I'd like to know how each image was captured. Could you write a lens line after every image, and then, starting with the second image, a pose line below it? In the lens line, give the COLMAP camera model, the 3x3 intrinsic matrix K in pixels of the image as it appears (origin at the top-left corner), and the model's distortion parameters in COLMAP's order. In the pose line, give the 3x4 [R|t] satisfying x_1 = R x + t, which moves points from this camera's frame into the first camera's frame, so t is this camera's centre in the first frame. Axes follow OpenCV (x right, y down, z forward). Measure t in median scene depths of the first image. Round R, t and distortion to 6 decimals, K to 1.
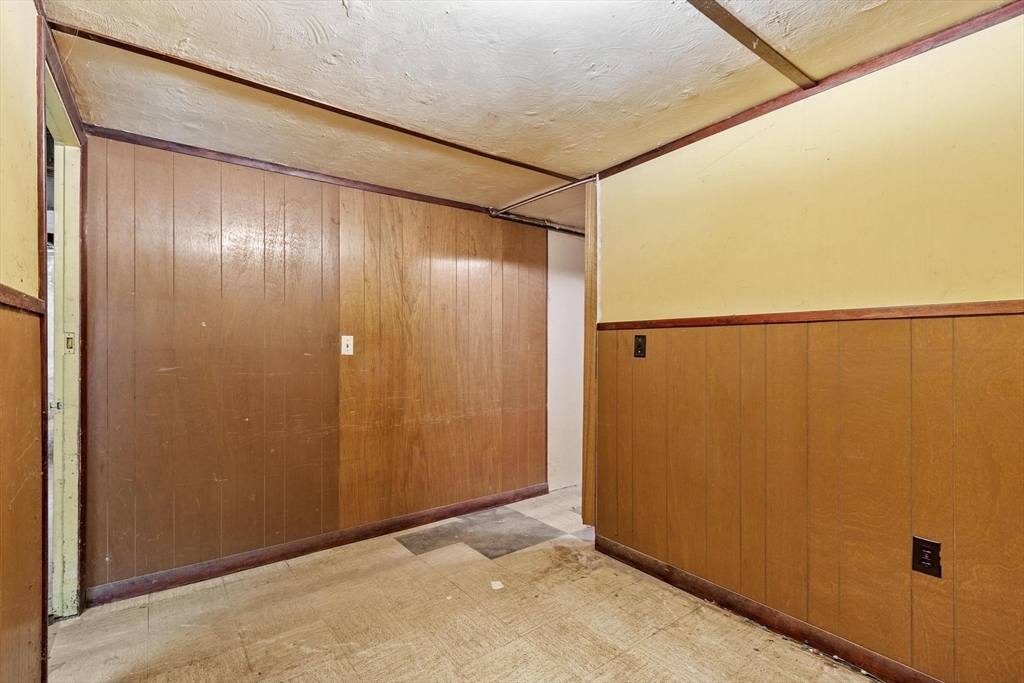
lens RADIAL K [[455.6, 0, 461.5], [0, 455.6, 344.6], [0, 0, 1]] dist [-0.001299, -0.000373]
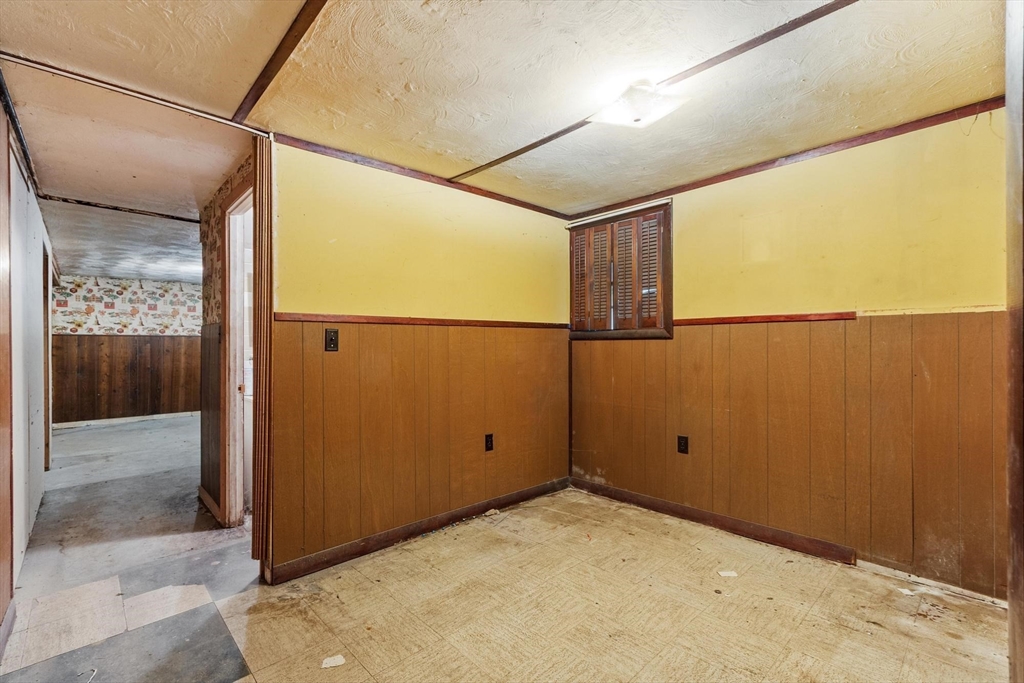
lens RADIAL K [[452.8, 0, 512.0], [0, 452.8, 341.5], [0, 0, 1]] dist [0.002775, 0.000094]
pose [[-0.161148, 0.005101, 0.986917, -0.687630], [-0.000487, 0.999986, -0.005248, 0.012506], [-0.986930, -0.001326, -0.161143, 0.821936]]
